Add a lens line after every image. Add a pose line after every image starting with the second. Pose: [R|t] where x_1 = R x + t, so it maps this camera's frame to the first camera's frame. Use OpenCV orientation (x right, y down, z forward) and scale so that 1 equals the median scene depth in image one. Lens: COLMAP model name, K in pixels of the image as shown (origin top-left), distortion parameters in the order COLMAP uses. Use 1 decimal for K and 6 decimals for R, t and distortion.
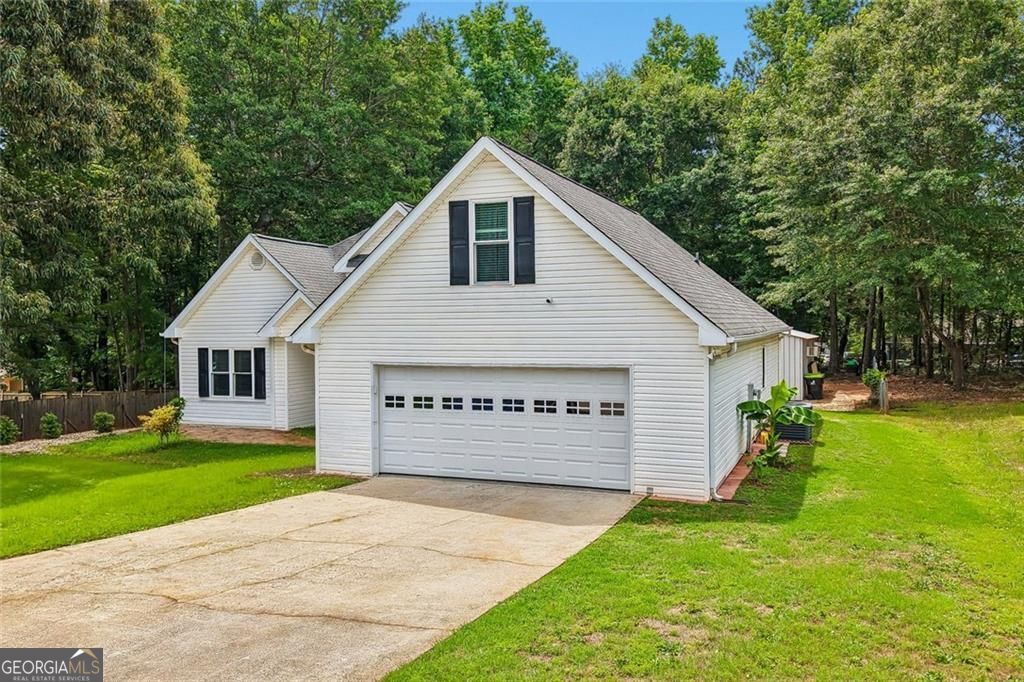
lens RADIAL K [[814.4, 0, 510.7], [0, 814.4, 337.6], [0, 0, 1]] dist [0.071566, -0.153607]
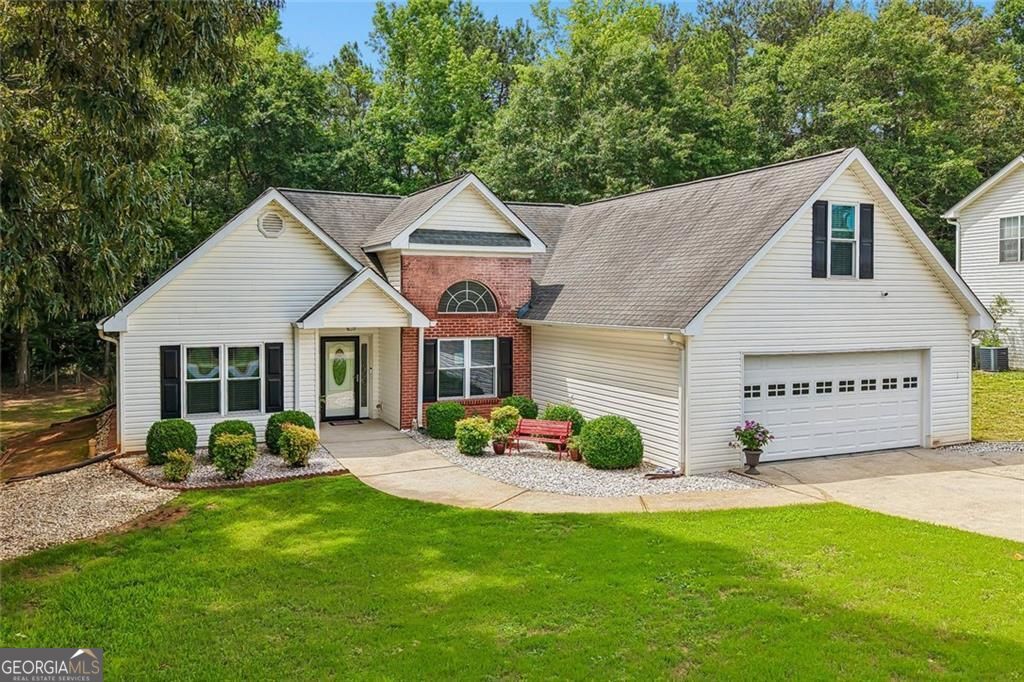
lens RADIAL K [[814.4, 0, 510.7], [0, 814.4, 337.6], [0, 0, 1]] dist [0.071566, -0.153607]
pose [[0.691123, -0.018701, 0.722495, -1.143203], [0.006930, 0.999791, 0.019248, -0.008752], [-0.722704, -0.008296, 0.691108, 0.547957]]
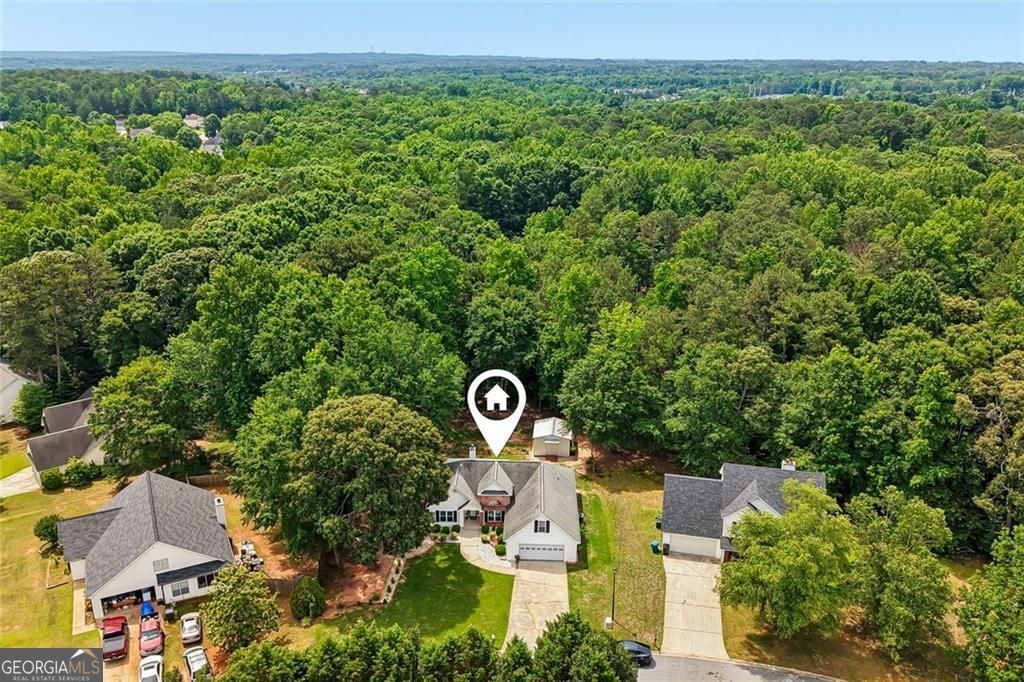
lens RADIAL K [[814.4, 0, 510.7], [0, 814.4, 337.6], [0, 0, 1]] dist [0.071566, -0.153607]
pose [[0.937526, -0.078095, 0.339036, -2.208391], [-0.026947, 0.955256, 0.294552, -3.266023], [-0.346869, -0.285286, 0.893473, -3.990186]]
